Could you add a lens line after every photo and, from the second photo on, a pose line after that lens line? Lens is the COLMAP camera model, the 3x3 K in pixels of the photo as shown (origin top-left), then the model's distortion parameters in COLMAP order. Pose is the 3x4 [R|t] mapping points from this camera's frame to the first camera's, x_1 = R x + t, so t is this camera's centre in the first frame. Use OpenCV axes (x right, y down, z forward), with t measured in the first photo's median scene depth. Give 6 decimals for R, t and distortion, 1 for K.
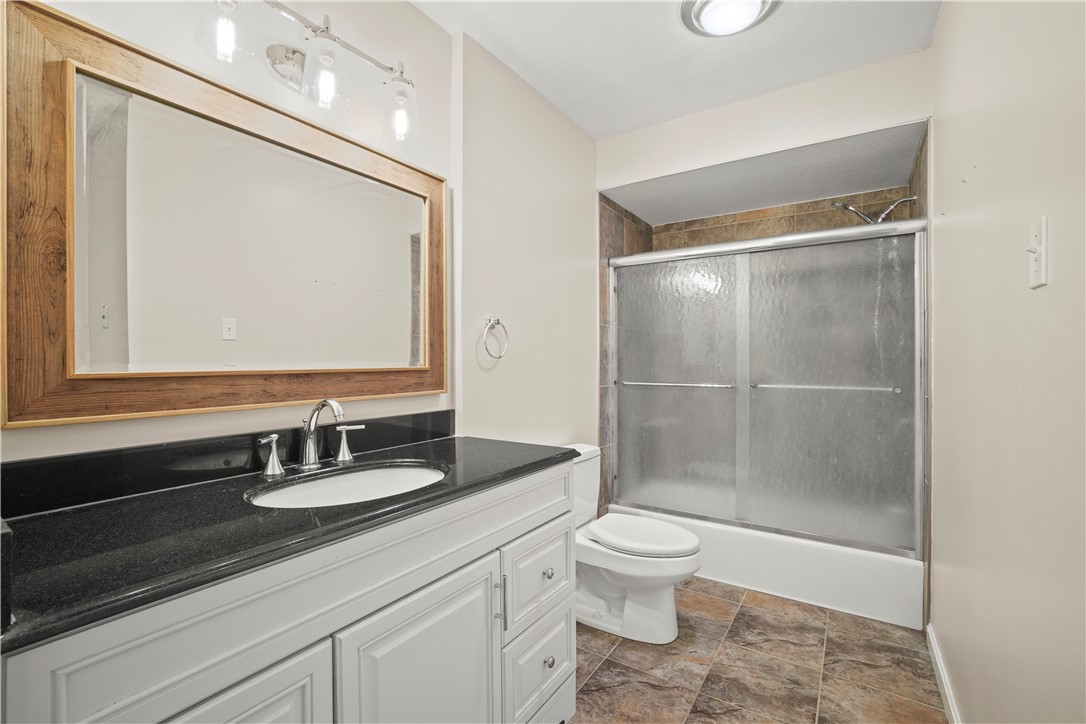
lens RADIAL K [[464.8, 0, 546.7], [0, 464.8, 360.8], [0, 0, 1]] dist [-0.050858, 0.018172]
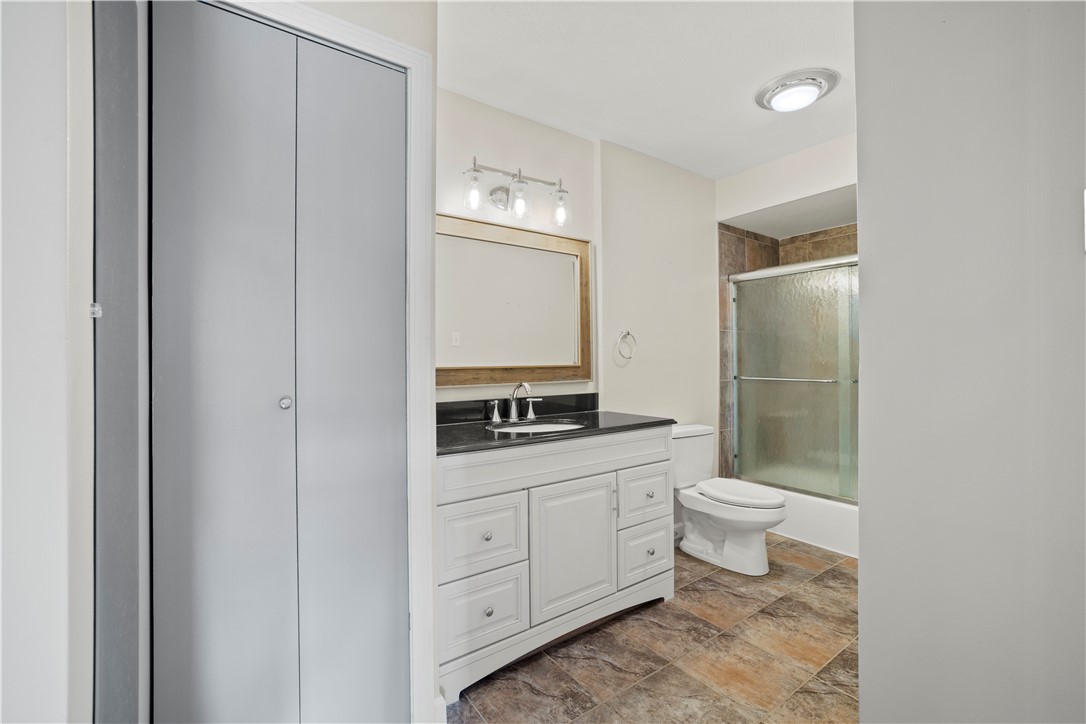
lens RADIAL K [[464.8, 0, 546.7], [0, 464.8, 360.8], [0, 0, 1]] dist [-0.050858, 0.018172]
pose [[0.935616, -0.003754, -0.352999, 0.179244], [0.004882, 0.999985, 0.002305, -0.002988], [0.352986, -0.003880, 0.935621, -0.471813]]
